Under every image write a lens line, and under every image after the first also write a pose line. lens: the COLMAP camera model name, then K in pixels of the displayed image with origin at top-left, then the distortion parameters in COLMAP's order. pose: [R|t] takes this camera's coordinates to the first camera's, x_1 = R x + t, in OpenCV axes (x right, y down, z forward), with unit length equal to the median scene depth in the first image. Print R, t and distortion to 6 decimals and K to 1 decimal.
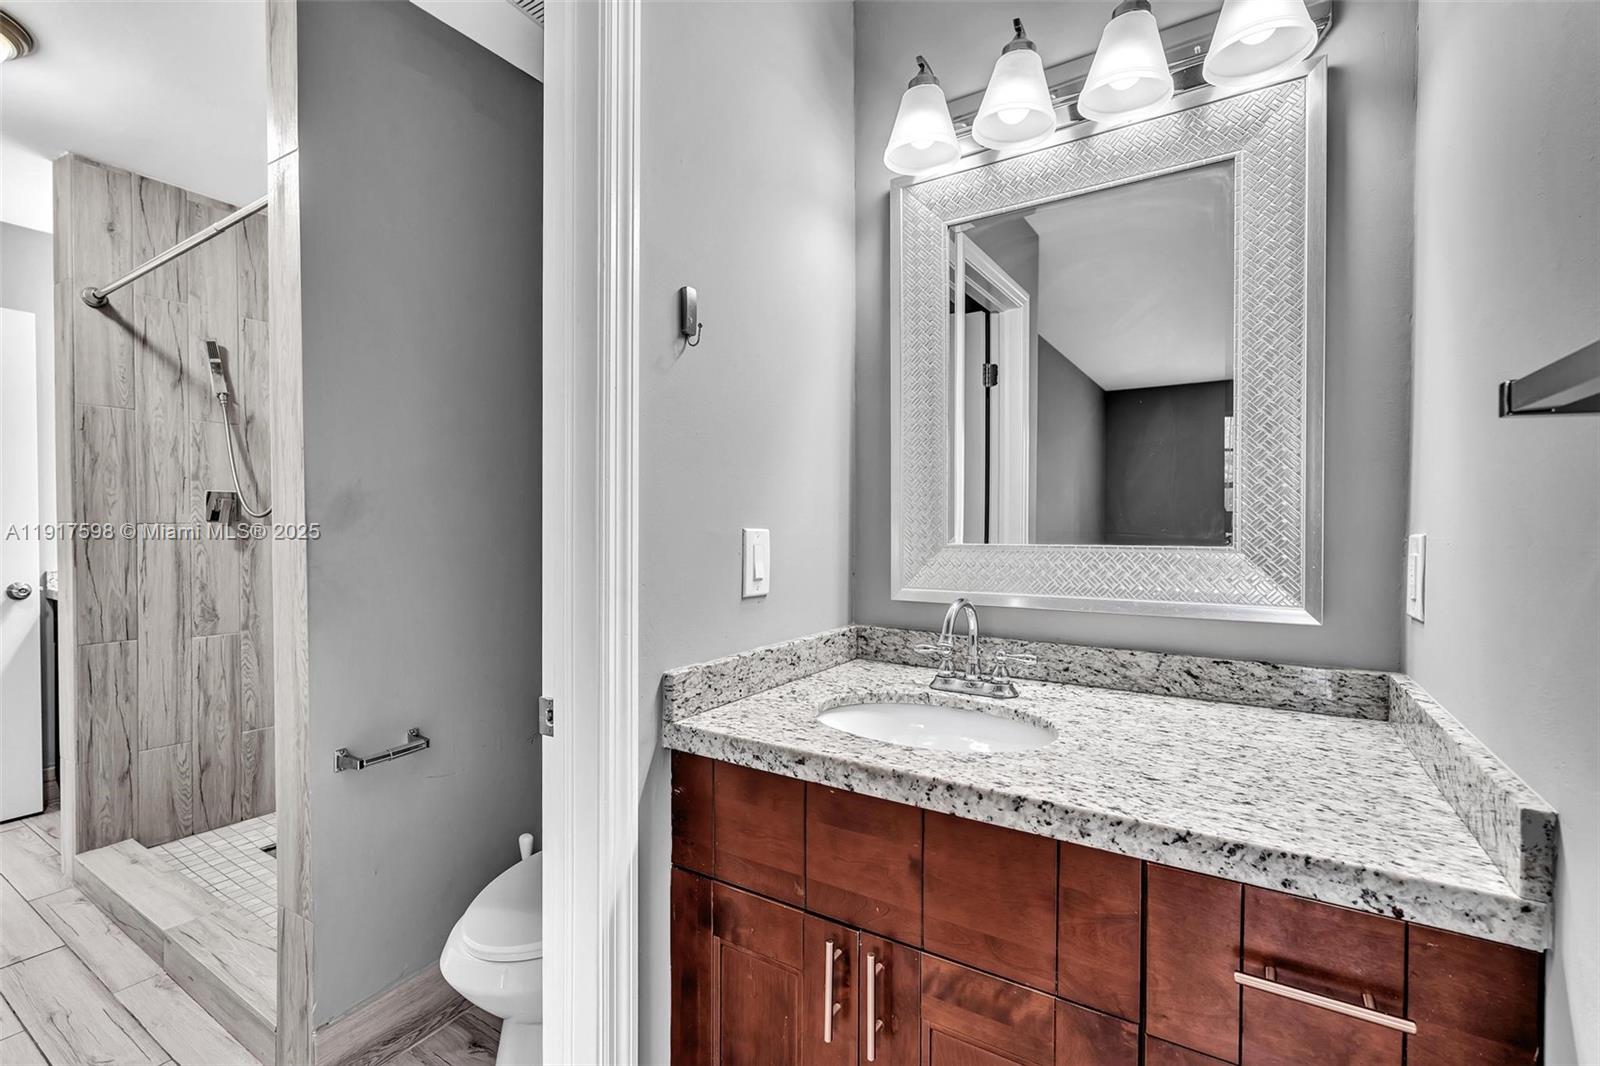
lens RADIAL K [[712.9, 0, 818.7], [0, 712.9, 513.7], [0, 0, 1]] dist [-0.003777, 0.002302]
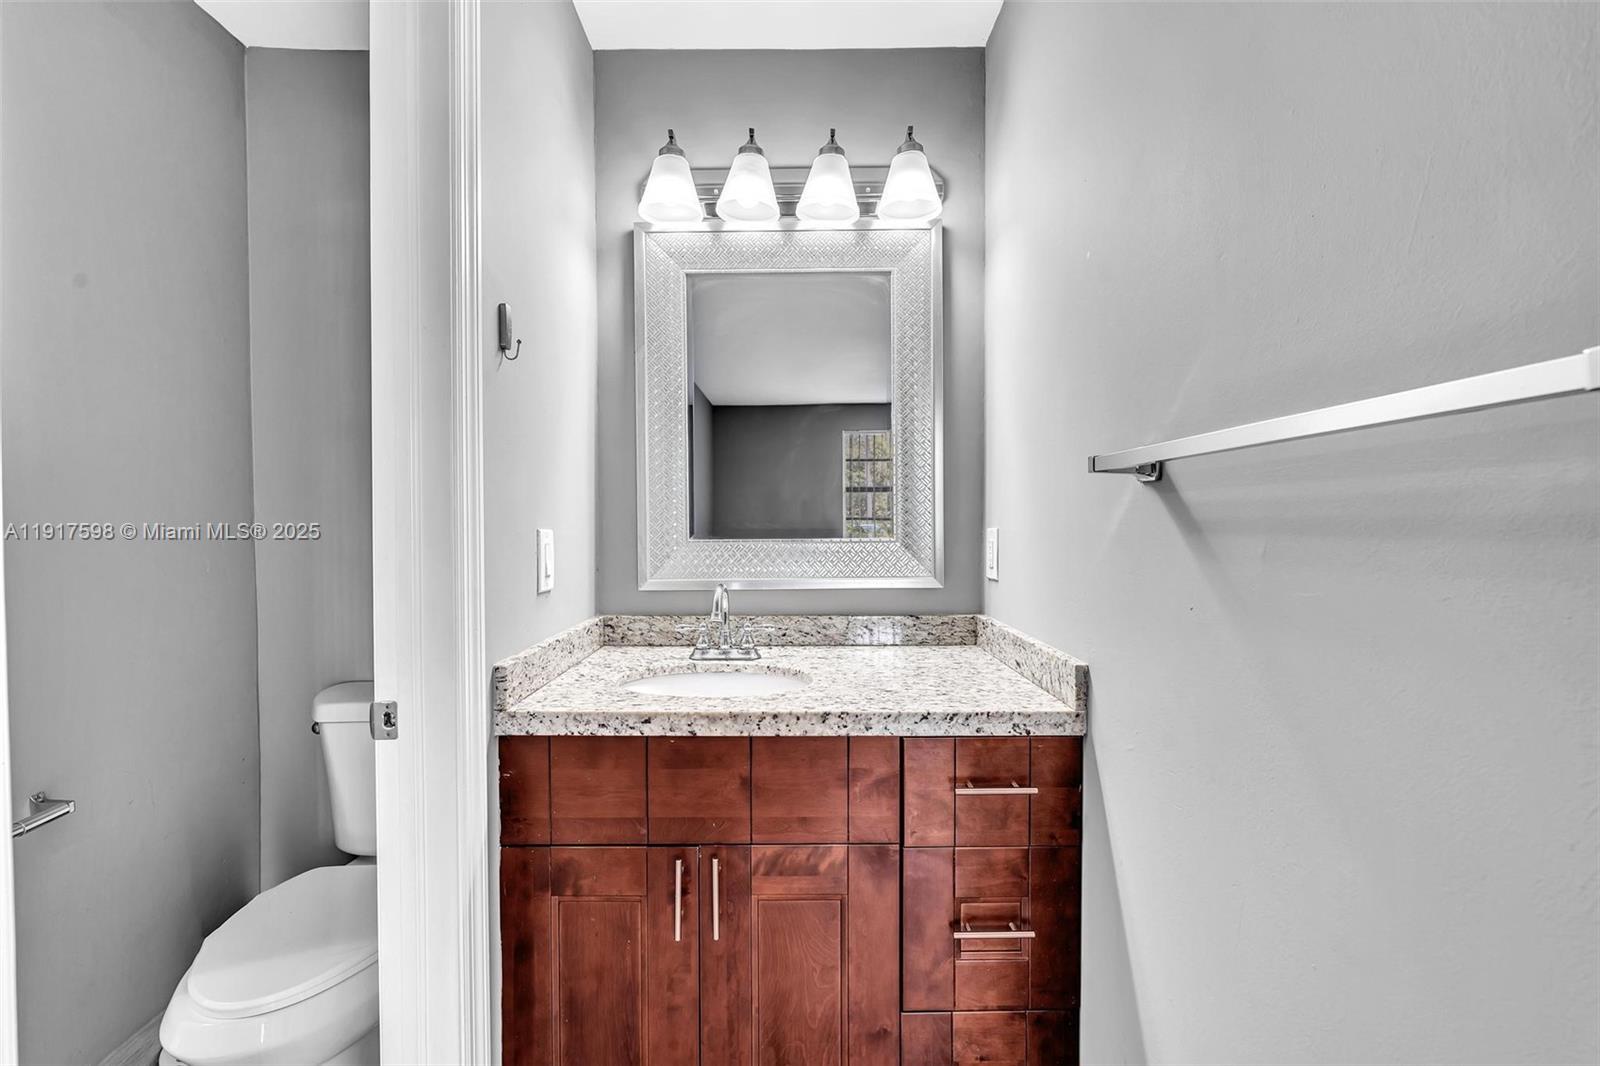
lens RADIAL K [[729.3, 0, 795.3], [0, 729.3, 501.0], [0, 0, 1]] dist [-0.006663, 0.001664]
pose [[0.838783, 0.010359, 0.544367, -0.685758], [-0.001754, 0.999865, -0.016324, -0.008164], [-0.544463, 0.012737, 0.838688, -0.249965]]
